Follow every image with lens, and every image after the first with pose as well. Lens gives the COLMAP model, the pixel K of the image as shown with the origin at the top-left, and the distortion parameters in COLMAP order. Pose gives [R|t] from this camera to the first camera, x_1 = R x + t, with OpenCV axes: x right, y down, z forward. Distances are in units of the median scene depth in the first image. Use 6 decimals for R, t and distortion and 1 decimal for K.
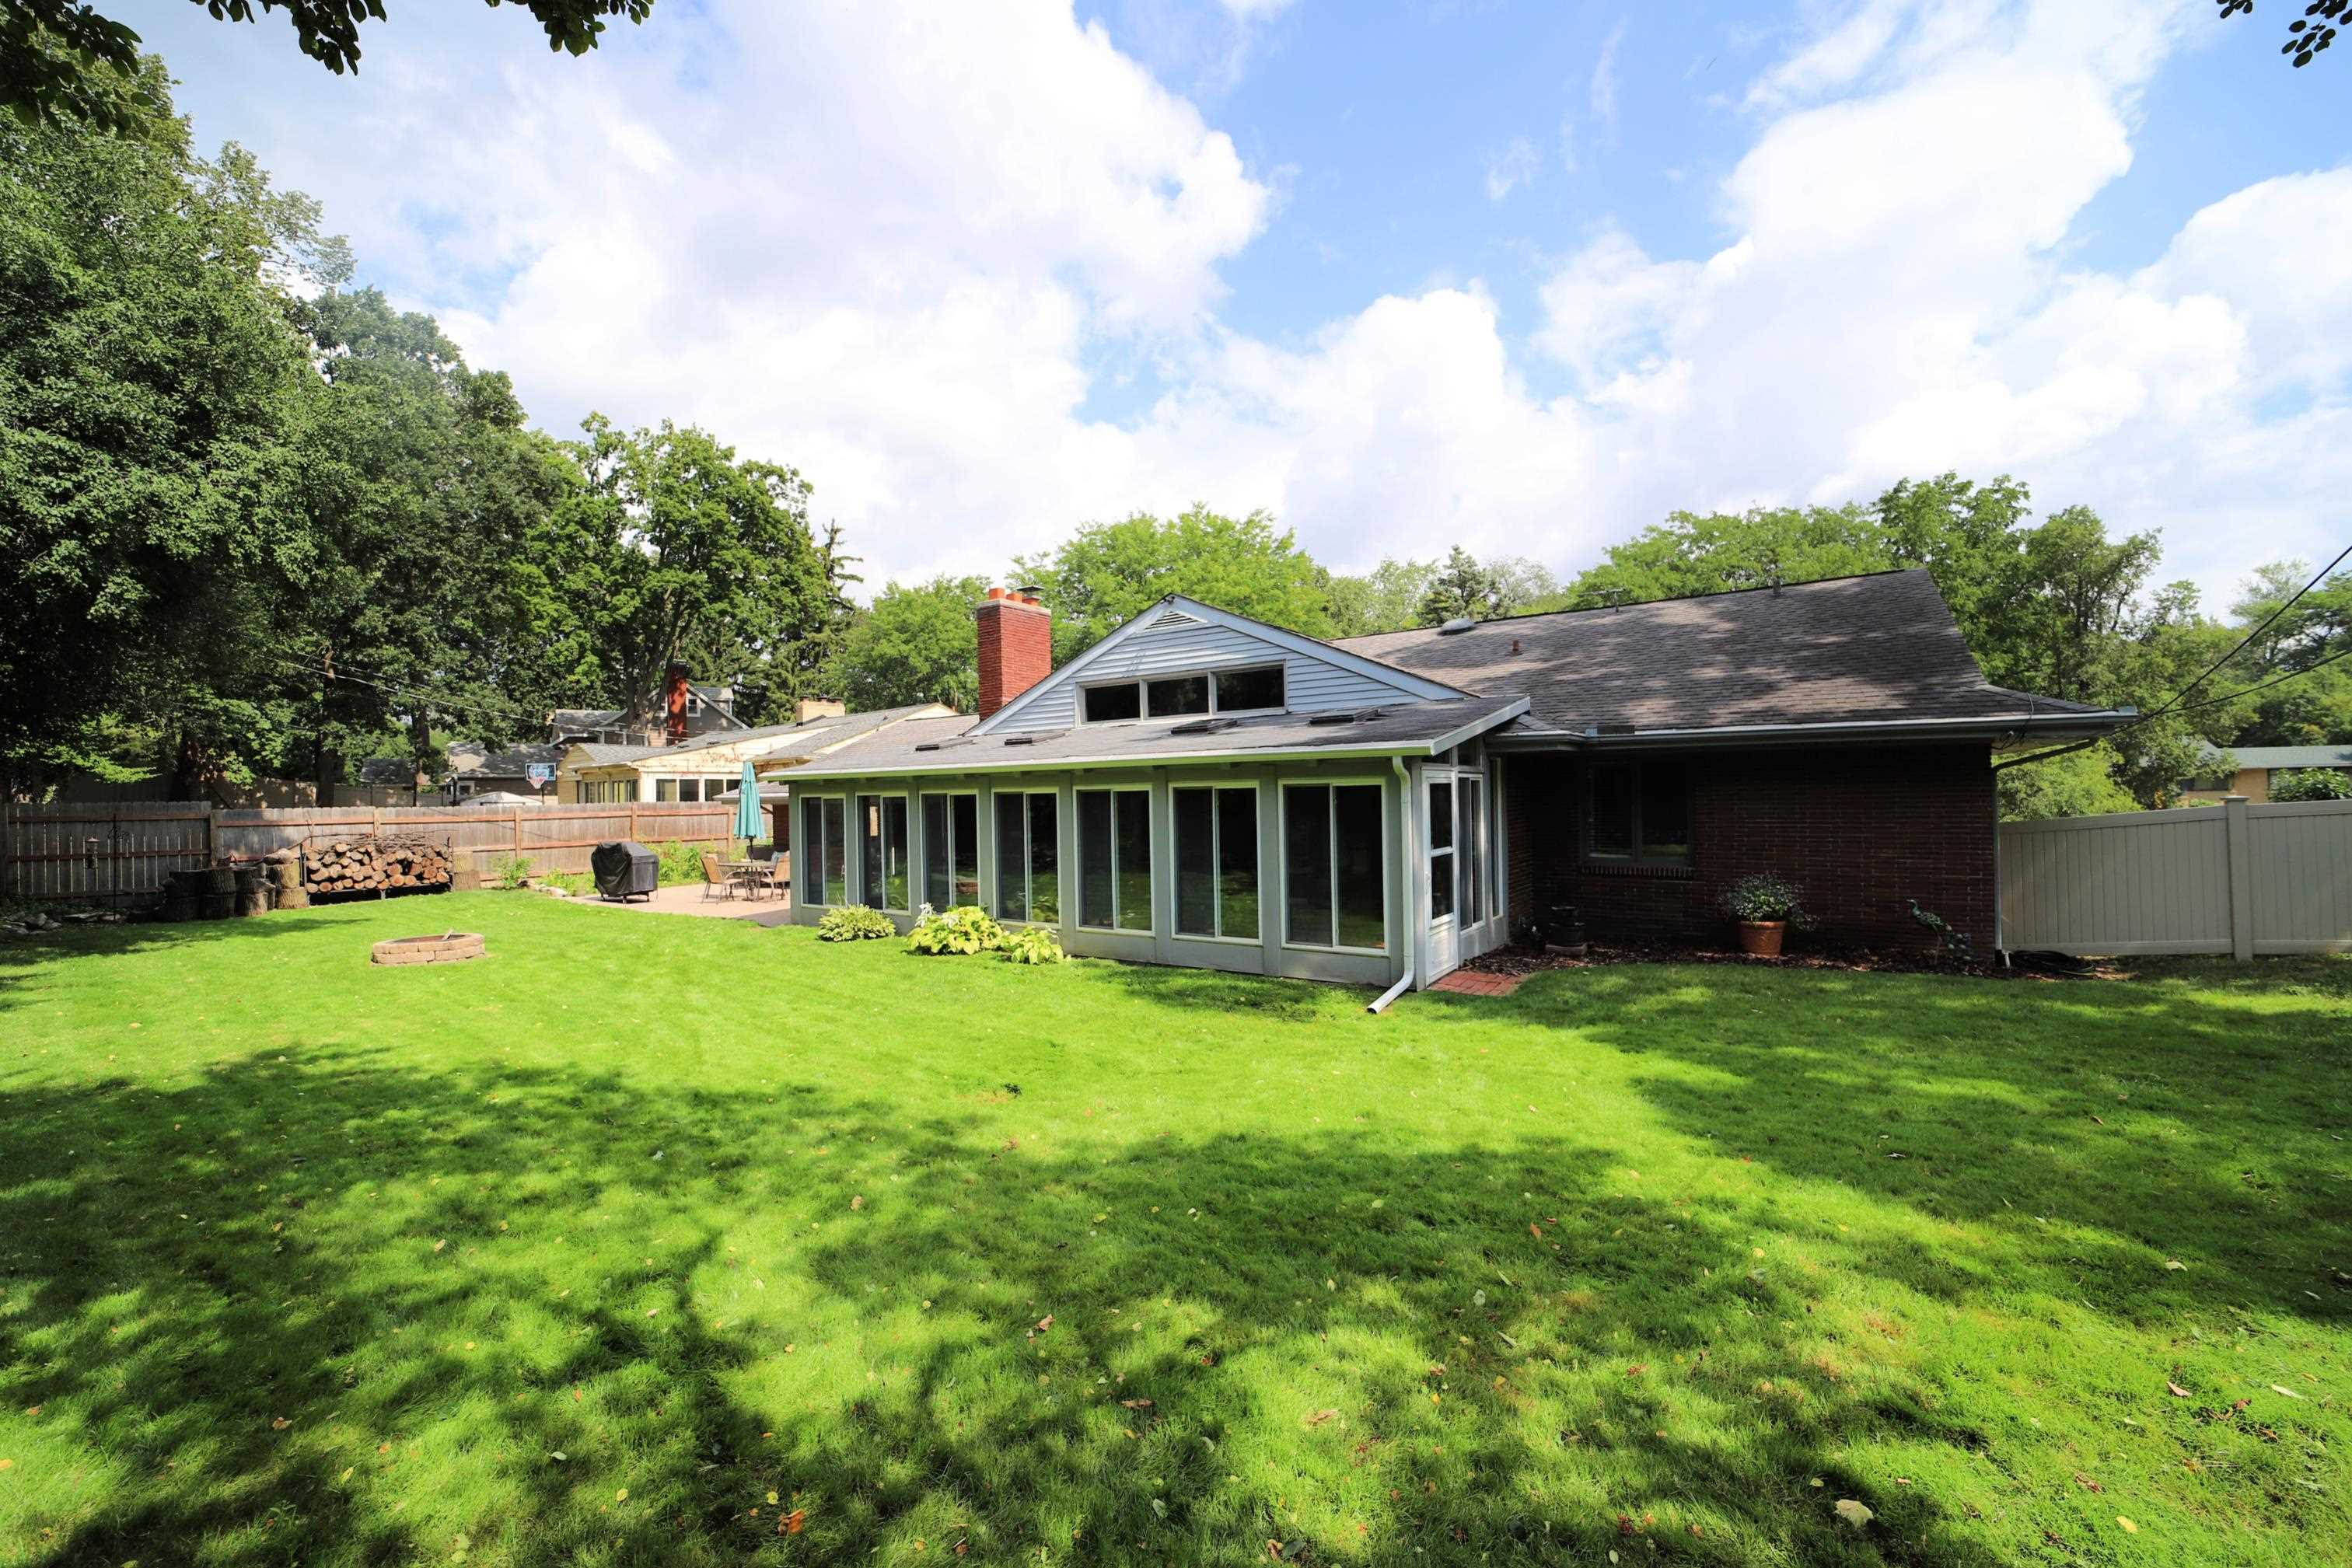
lens RADIAL K [[952.8, 0, 1144.8], [0, 952.8, 790.3], [0, 0, 1]] dist [0.000566, 0.000208]
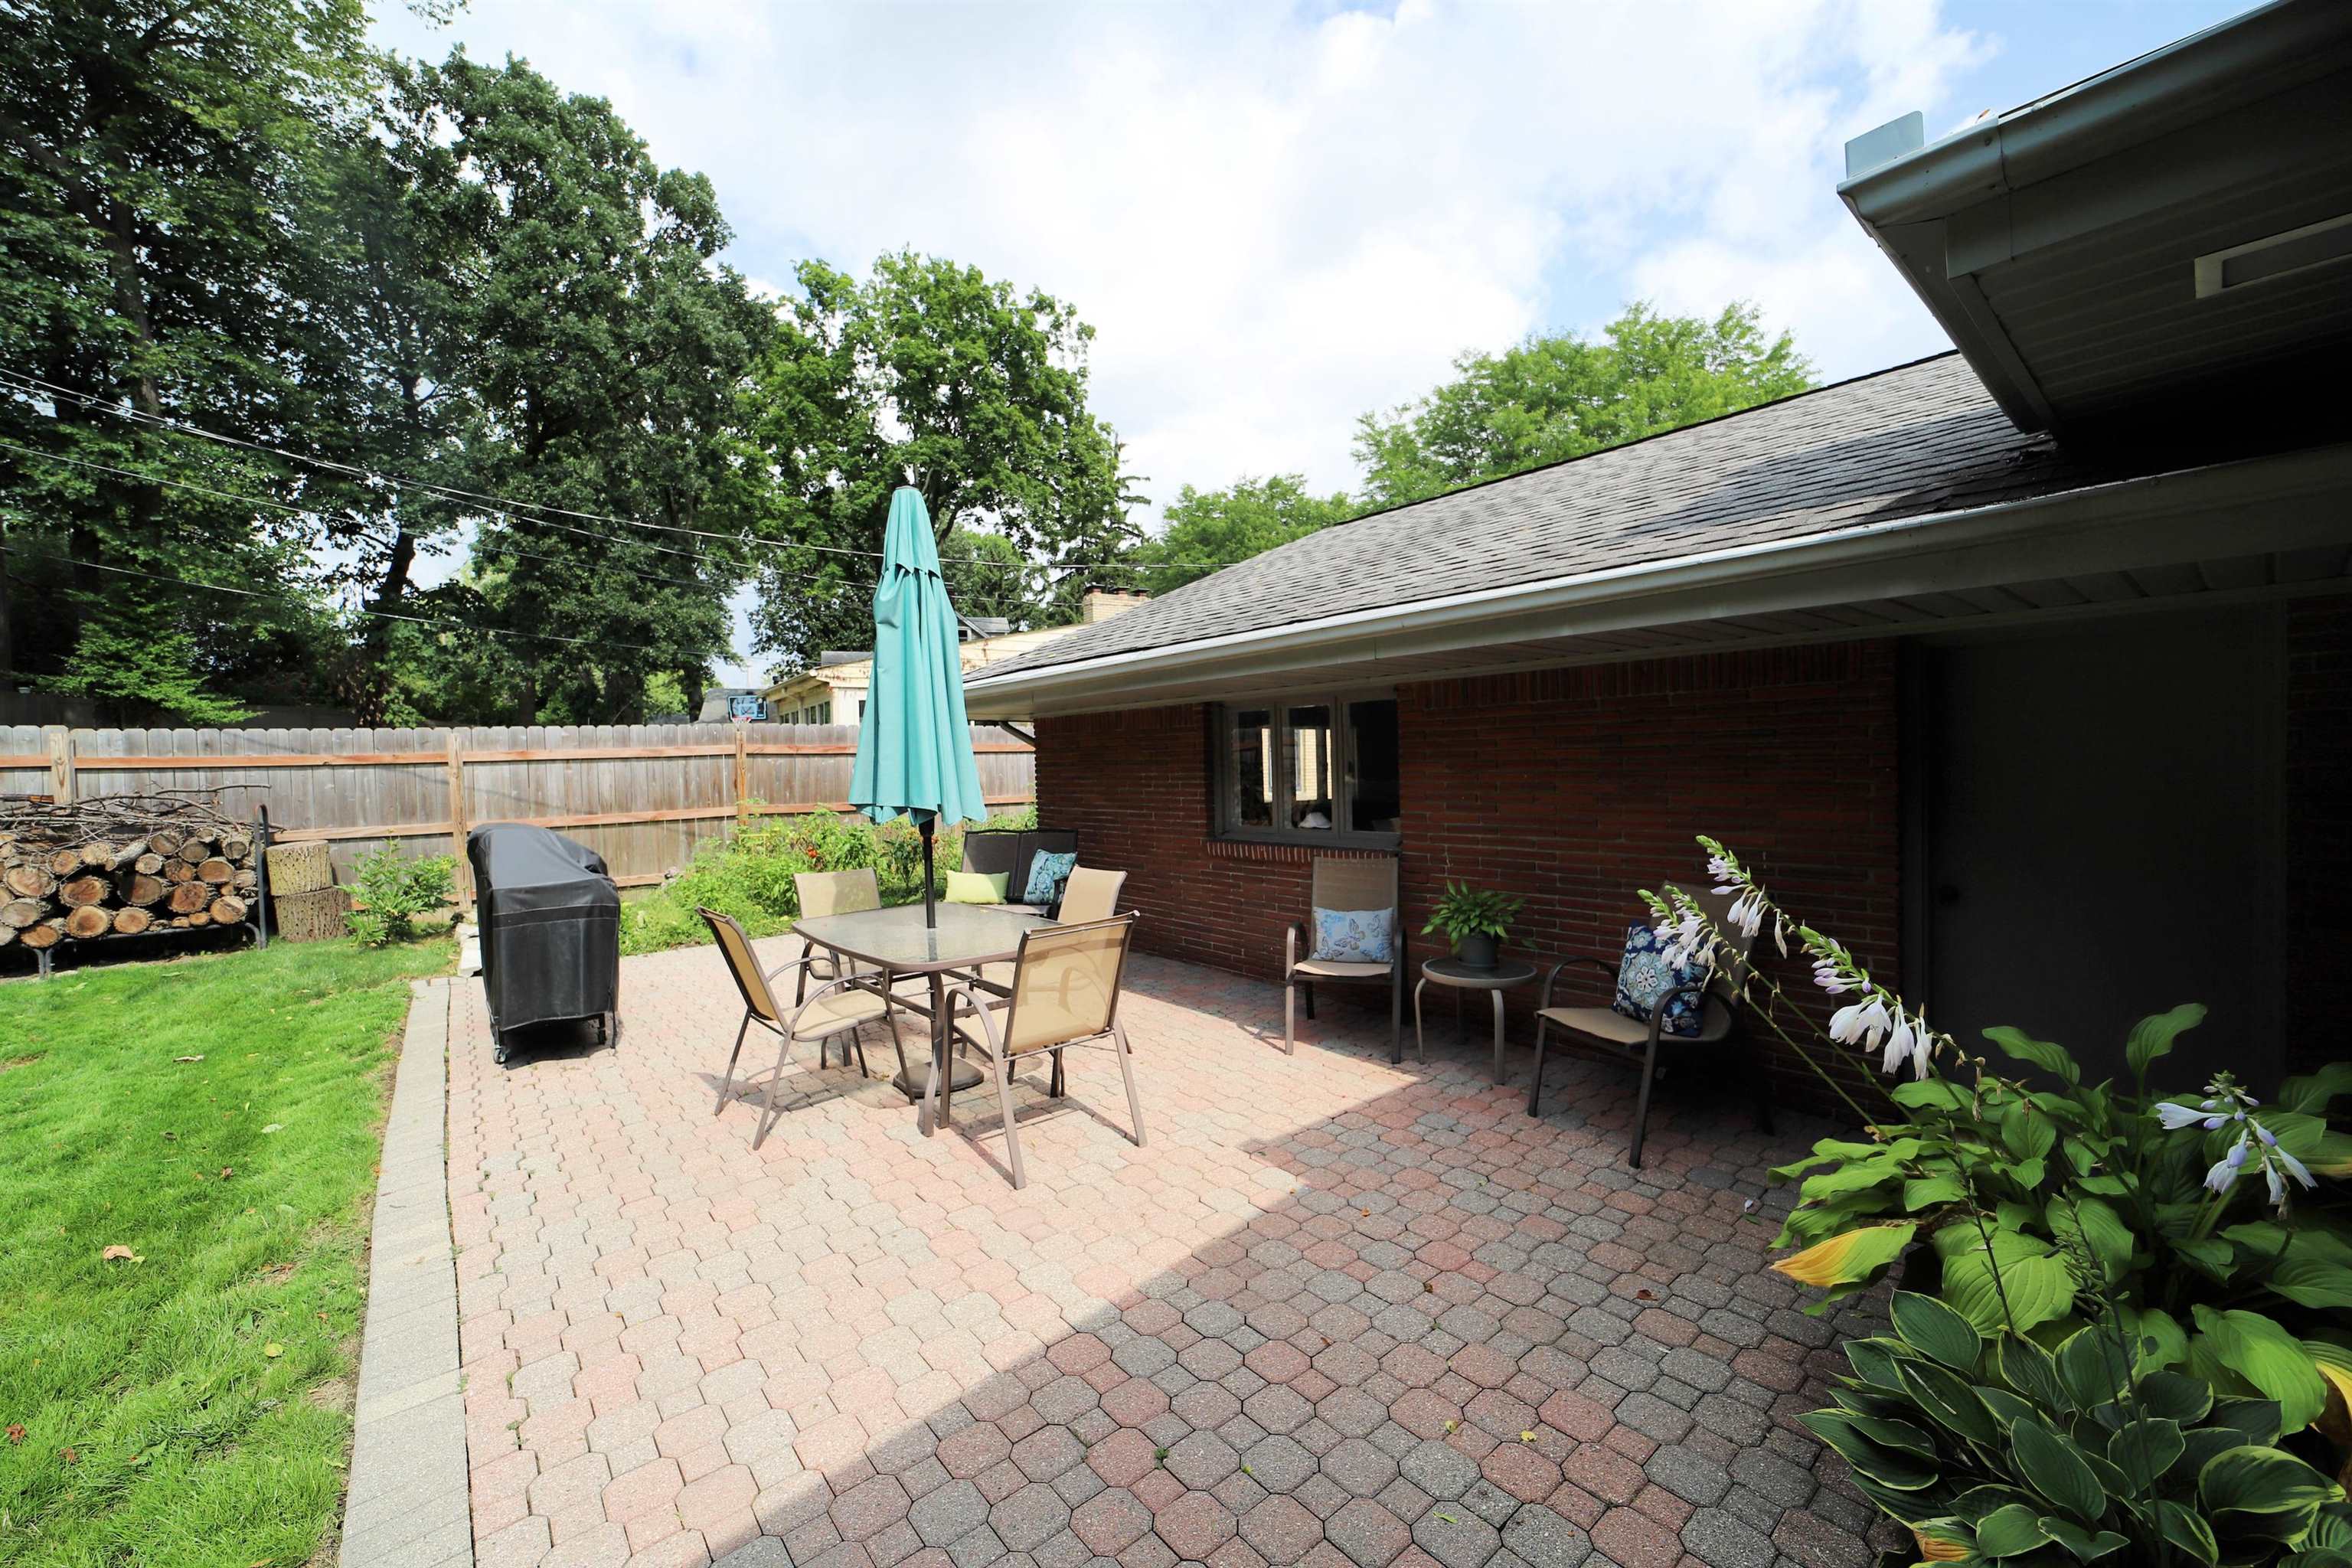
lens RADIAL K [[902.0, 0, 1176.0], [0, 902.0, 784.0], [0, 0, 1]] dist [0.000561, 0.000167]
pose [[0.969862, -0.001687, -0.243650, -0.165780], [0.010859, 0.999282, 0.036307, 0.018837], [0.243414, -0.037859, 0.969183, 0.449170]]
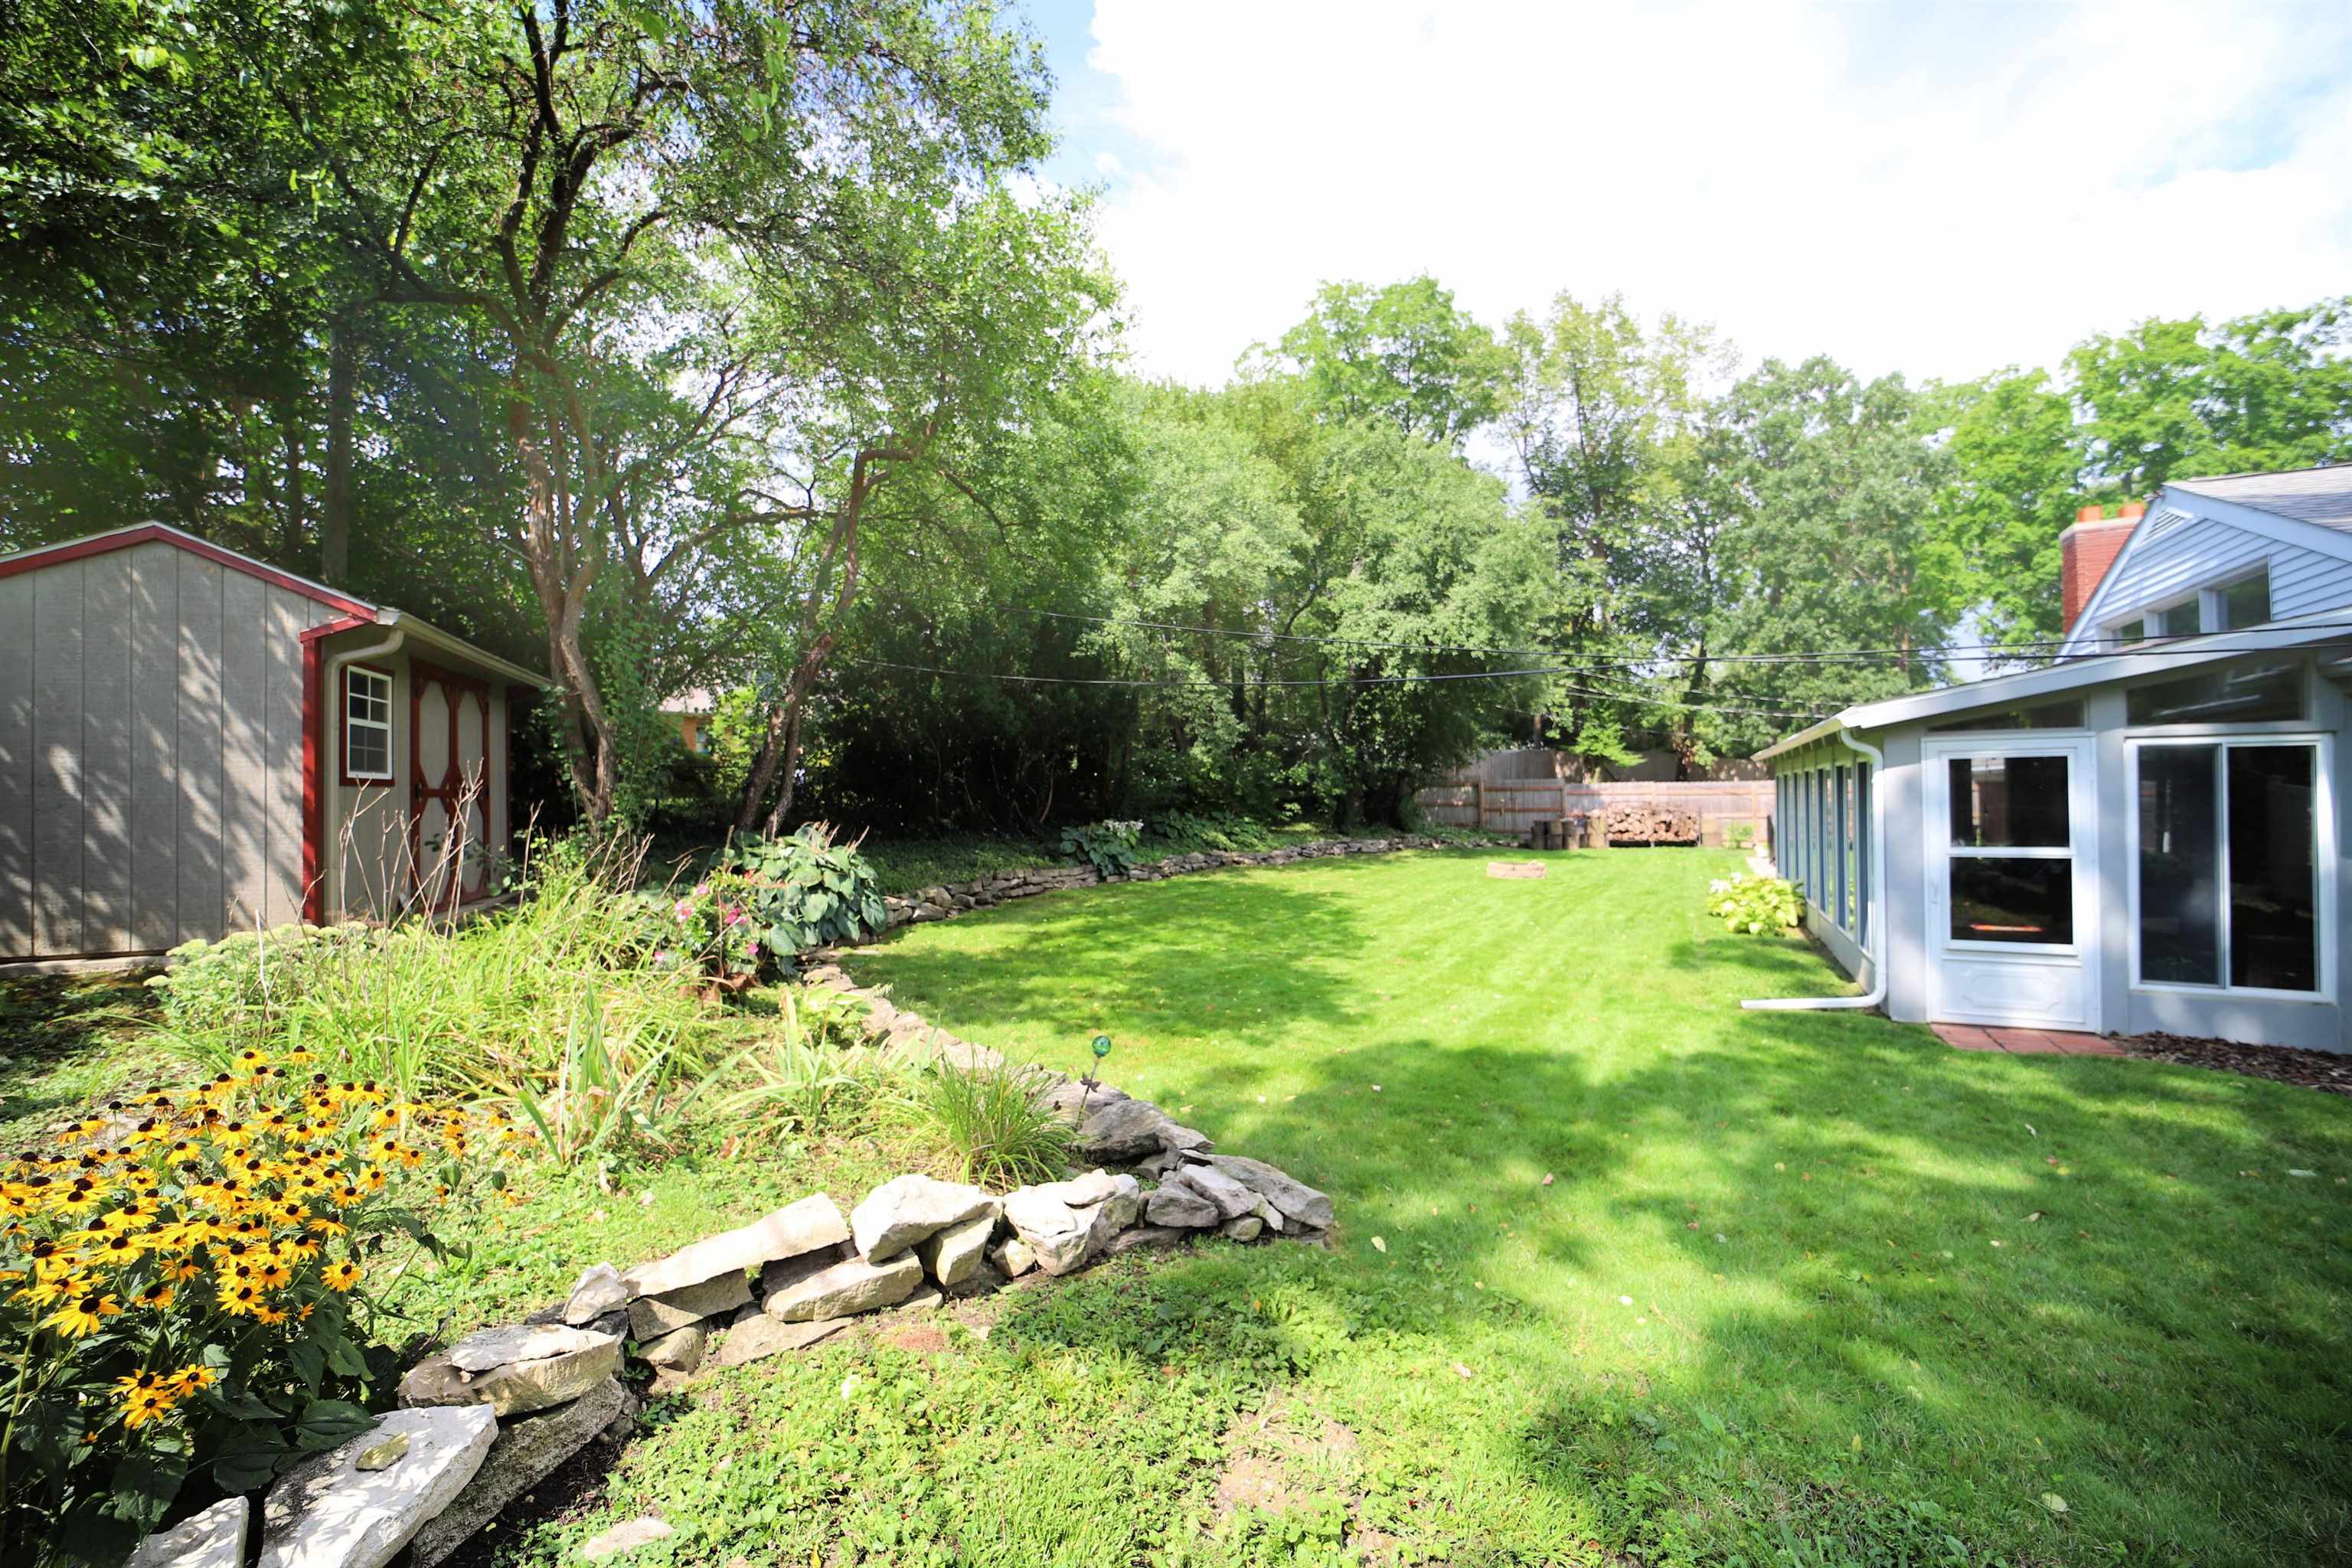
lens RADIAL K [[939.8, 0, 1176.0], [0, 939.8, 784.0], [0, 0, 1]] dist [-0.001006, -0.000024]
pose [[0.140921, 0.001989, -0.990019, 0.274218], [0.015184, 0.999876, 0.004170, 0.001988], [0.989904, -0.015620, 0.140873, 0.066325]]
